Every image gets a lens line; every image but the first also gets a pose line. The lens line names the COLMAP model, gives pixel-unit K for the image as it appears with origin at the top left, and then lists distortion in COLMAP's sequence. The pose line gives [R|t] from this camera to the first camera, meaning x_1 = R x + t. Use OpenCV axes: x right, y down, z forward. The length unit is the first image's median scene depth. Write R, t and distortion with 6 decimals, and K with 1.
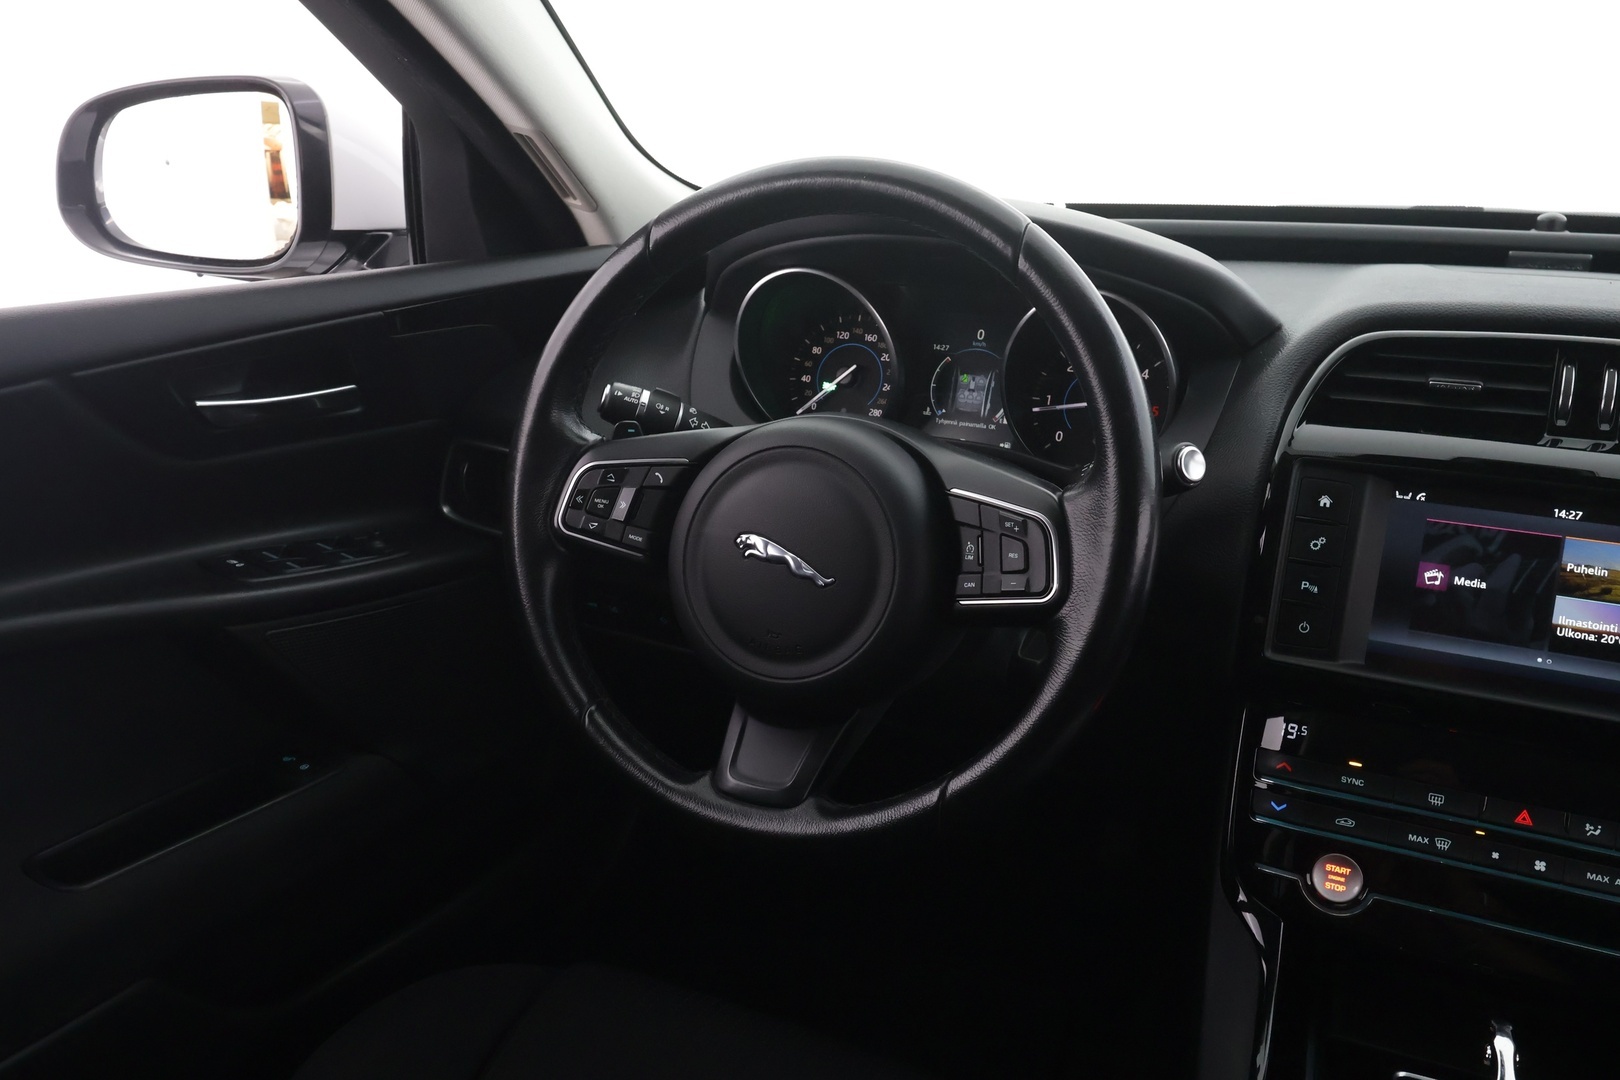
lens RADIAL K [[1269.6, 0, 810.3], [0, 1269.6, 542.3], [0, 0, 1]] dist [0.001327, 0.008488]
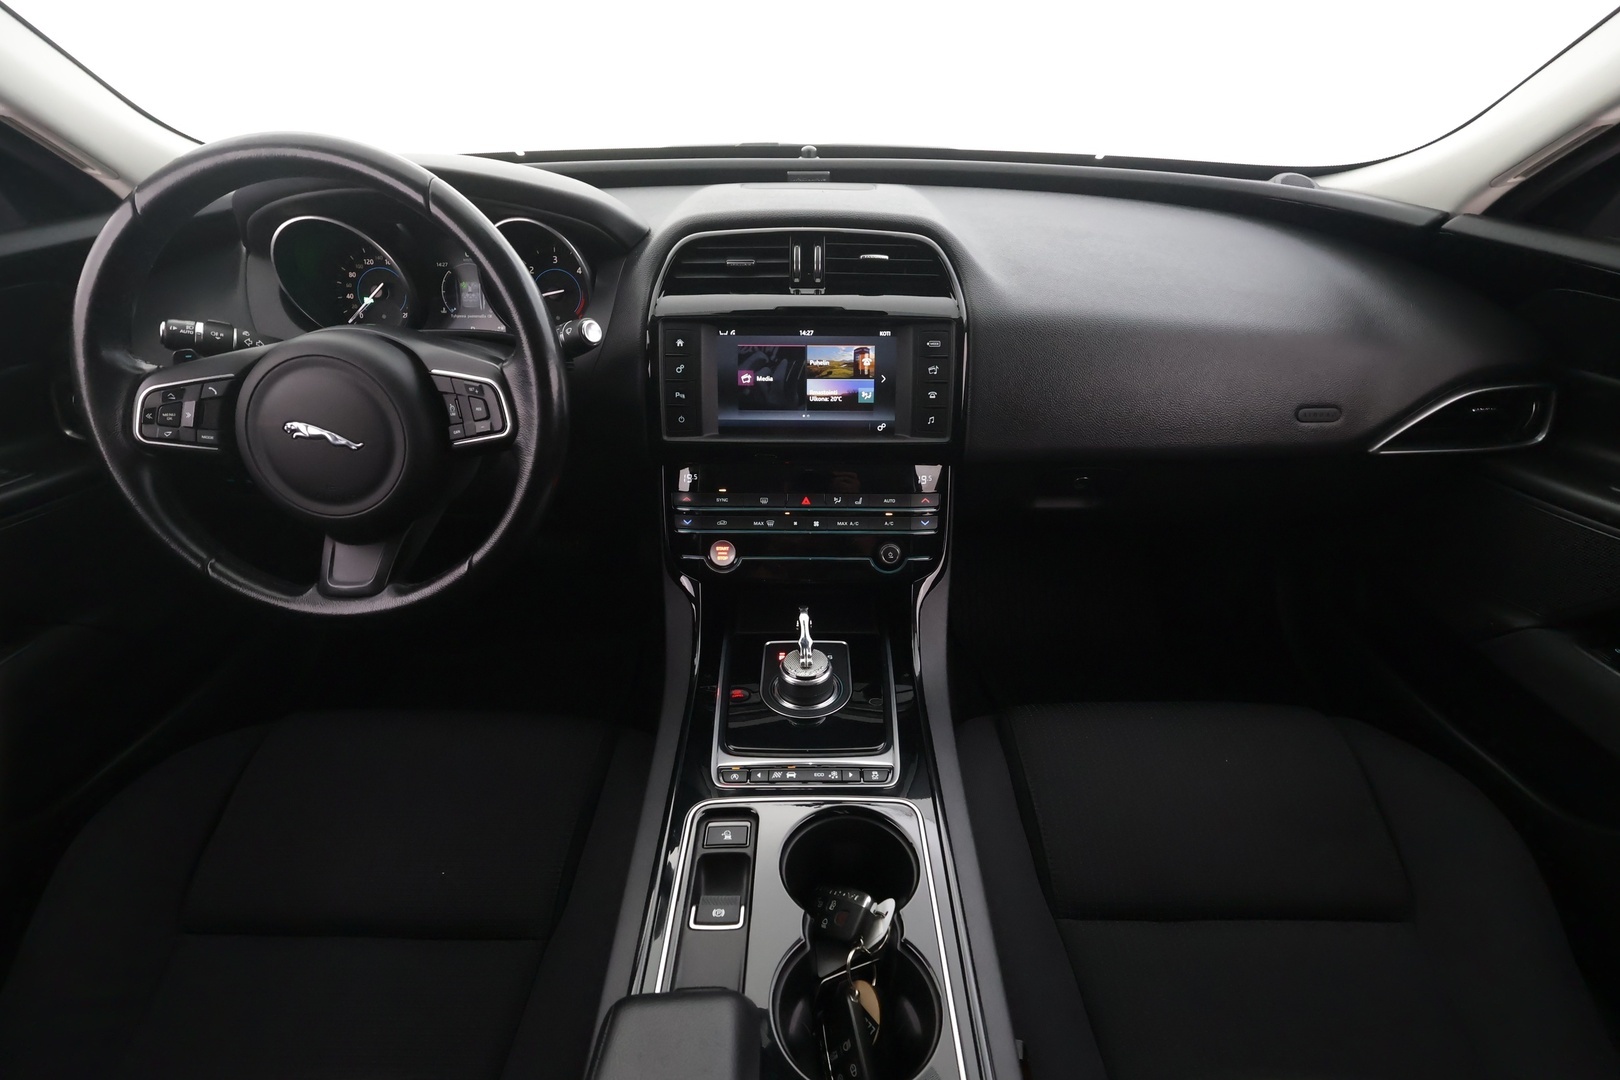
lens RADIAL K [[749.8, 0, 810.6], [0, 749.8, 542.6], [0, 0, 1]] dist [0.003484, -0.000277]
pose [[0.909070, -0.230421, 0.347129, 0.148162], [0.143553, 0.955362, 0.258218, -0.010640], [-0.391133, -0.184906, 0.901568, -0.020062]]
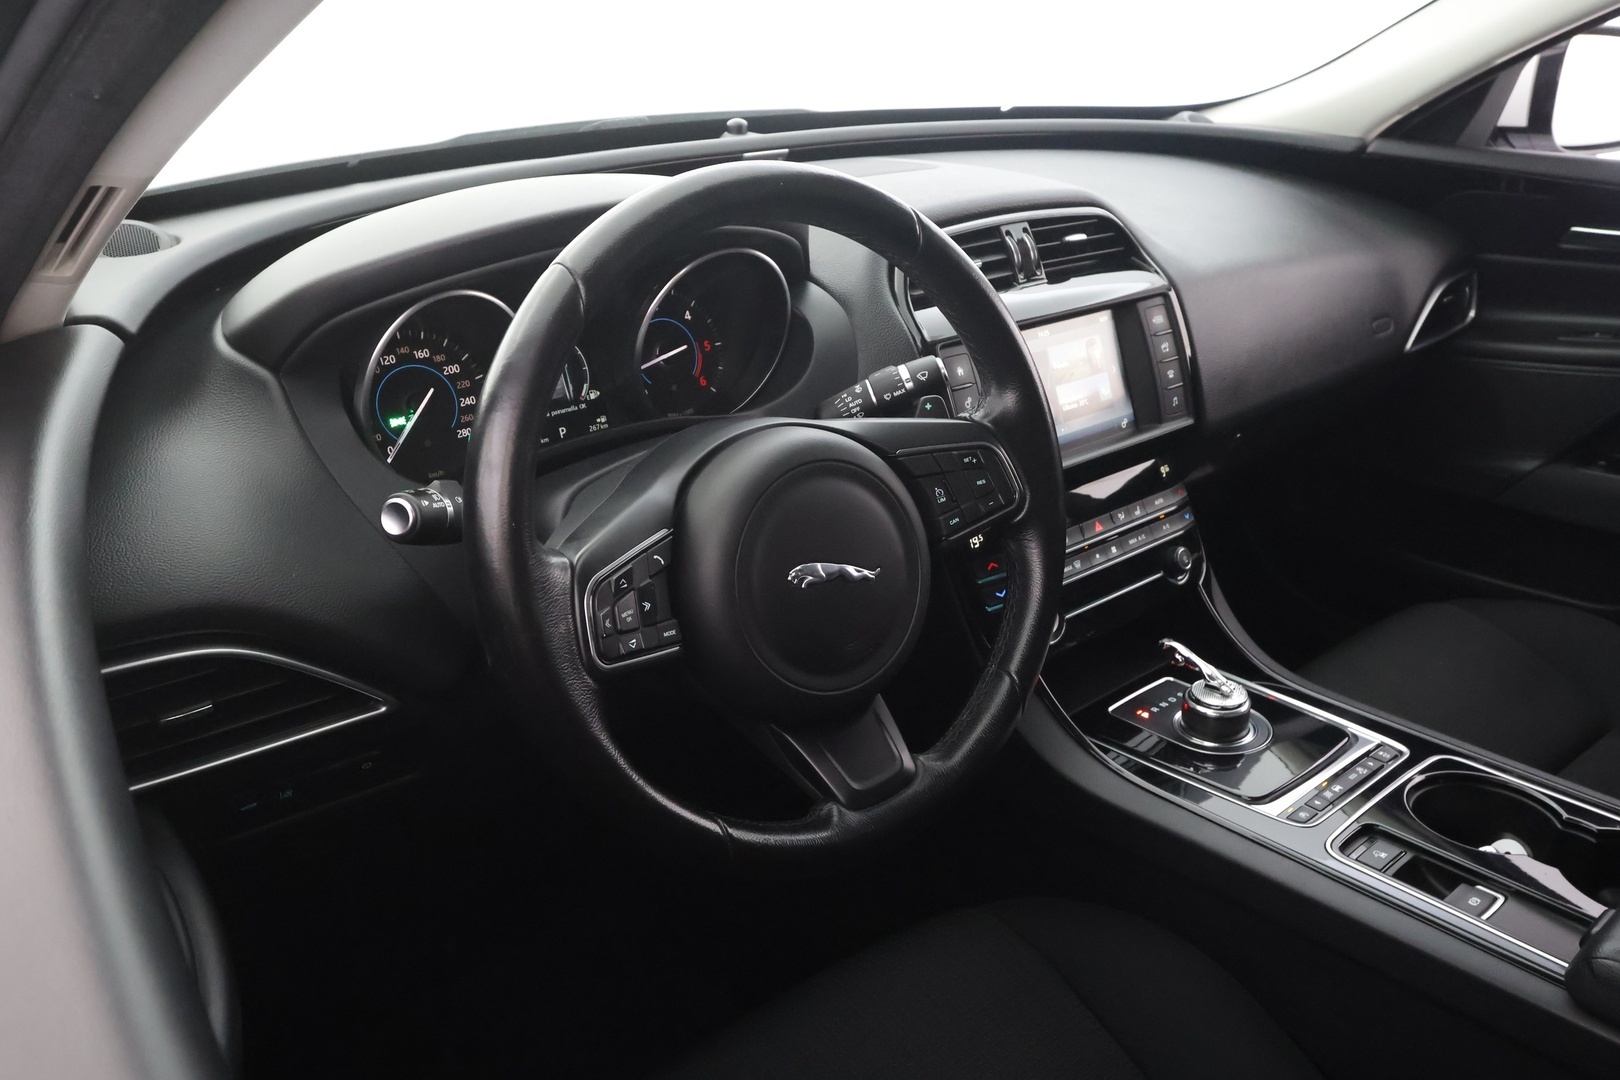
lens RADIAL K [[1228.6, 0, 802.8], [0, 1228.6, 543.5], [0, 0, 1]] dist [-0.002628, -0.008084]
pose [[0.445779, -0.391210, 0.805131, -0.744280], [0.293209, 0.913638, 0.281591, -0.267261], [-0.845760, 0.110544, 0.521987, 0.466941]]
